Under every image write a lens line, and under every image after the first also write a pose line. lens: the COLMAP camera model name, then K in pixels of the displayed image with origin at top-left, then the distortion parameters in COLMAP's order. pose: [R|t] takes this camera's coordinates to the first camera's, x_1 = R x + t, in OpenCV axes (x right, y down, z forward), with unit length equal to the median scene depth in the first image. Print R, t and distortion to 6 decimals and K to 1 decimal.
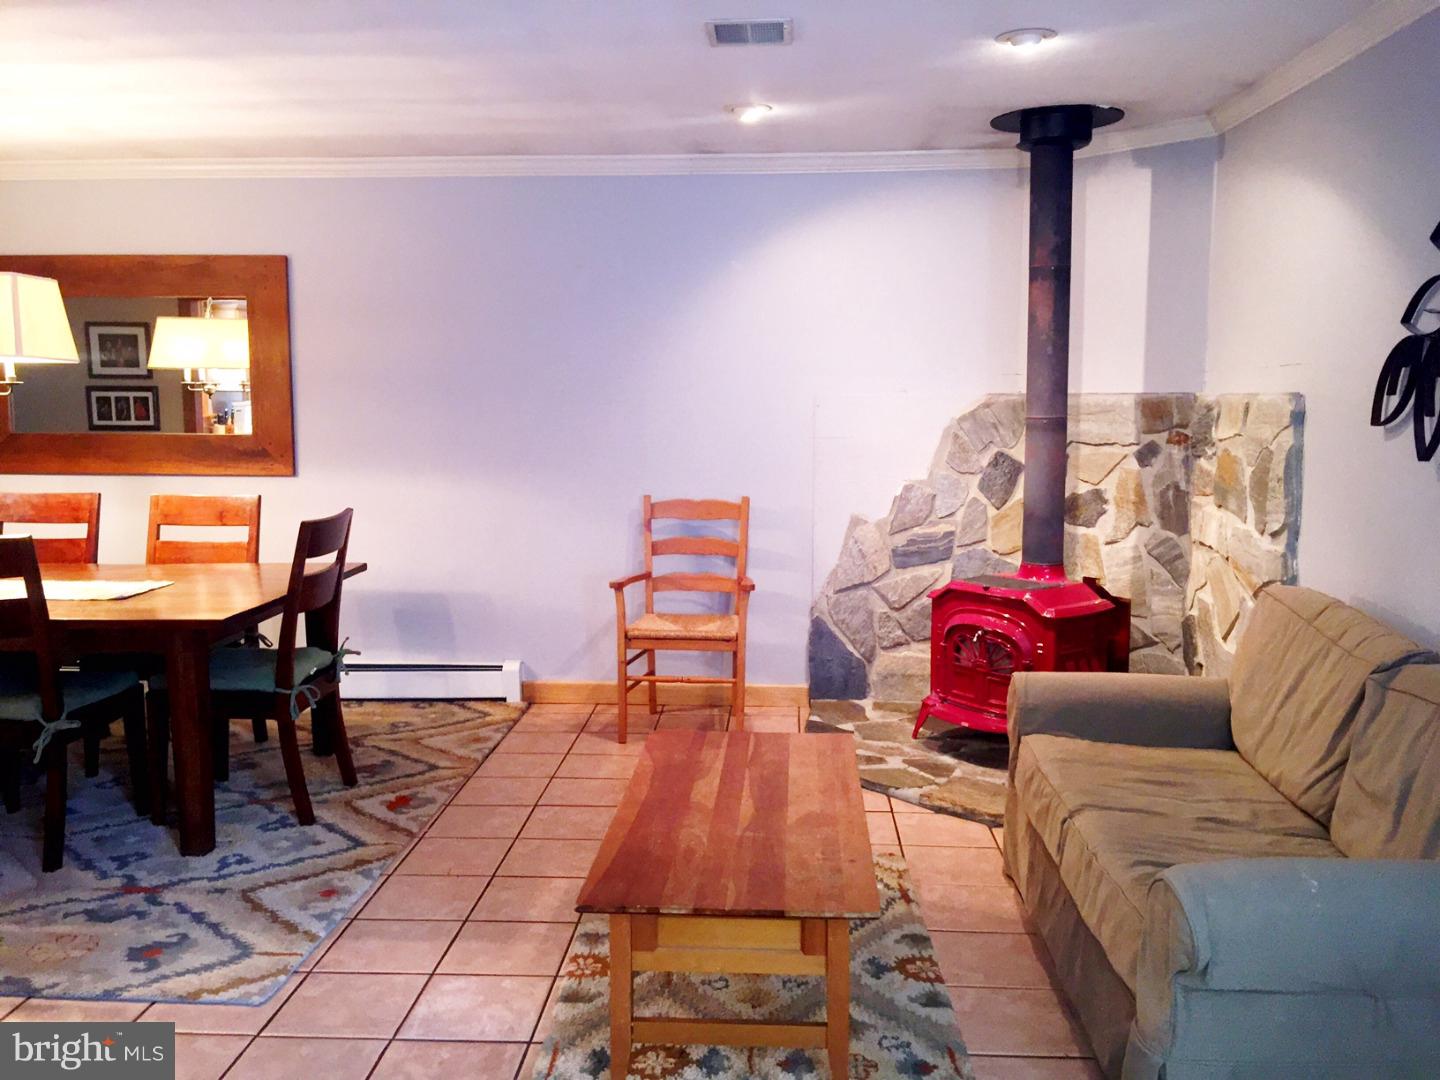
lens RADIAL K [[1227.4, 0, 717.6], [0, 1227.4, 519.3], [0, 0, 1]] dist [0.086237, -0.149426]
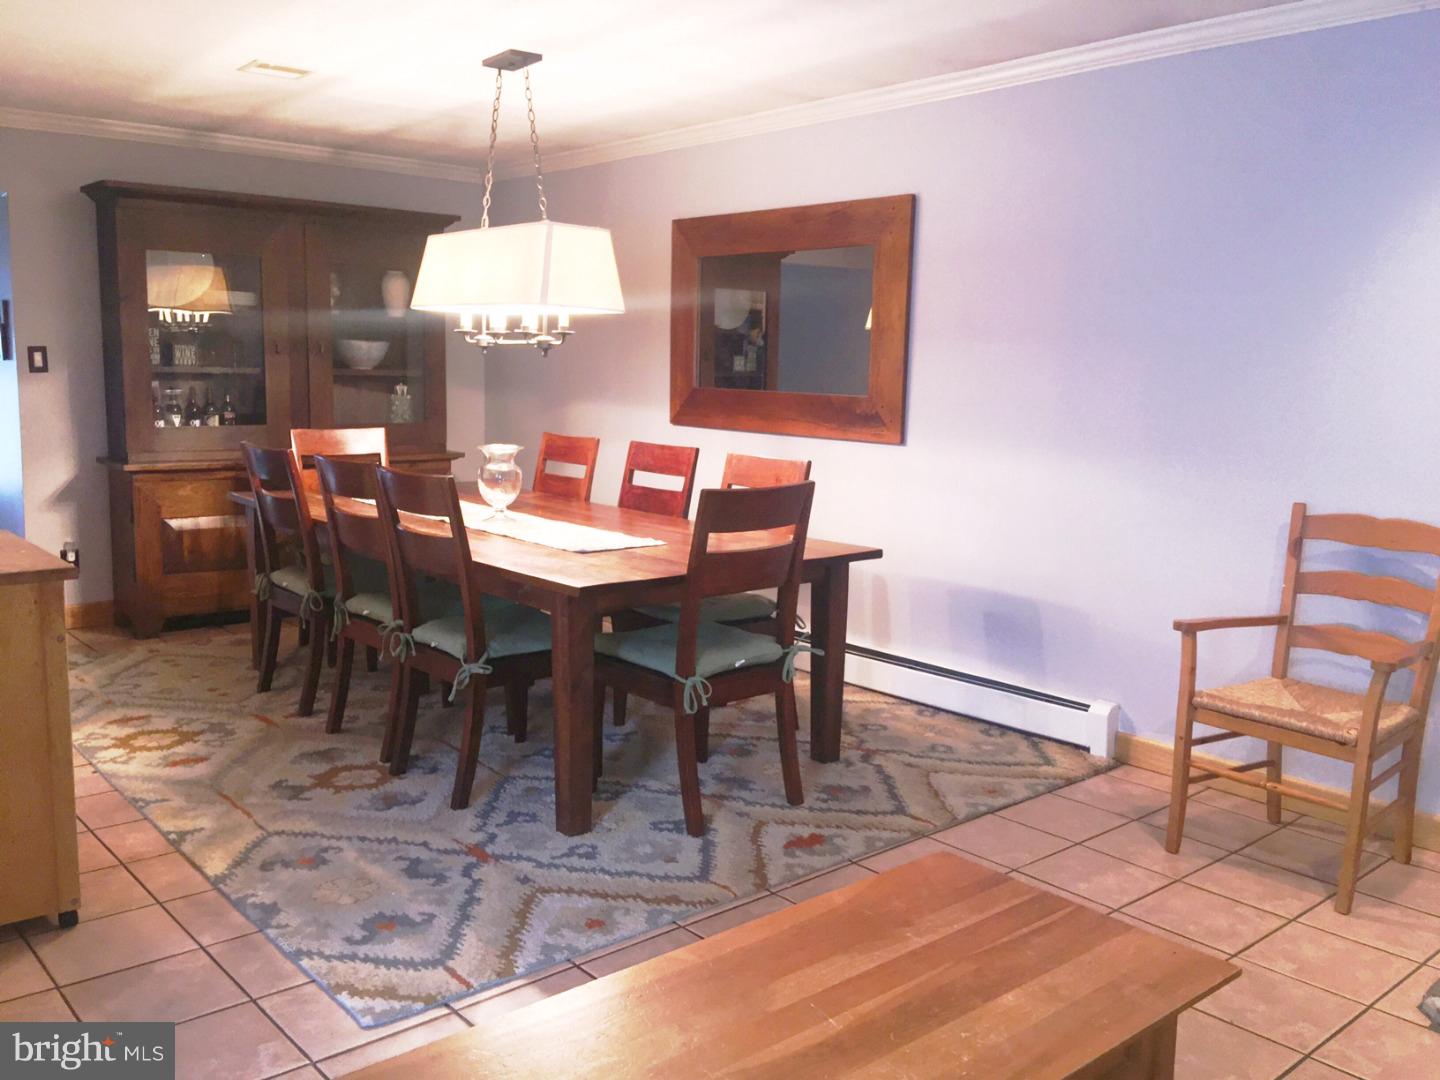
lens RADIAL K [[1227.4, 0, 717.6], [0, 1227.4, 519.3], [0, 0, 1]] dist [0.086237, -0.149426]
pose [[0.697132, 0.105341, -0.709162, 0.281350], [-0.093150, 0.994071, 0.056092, -0.026560], [0.710866, 0.026955, 0.702811, 0.403794]]
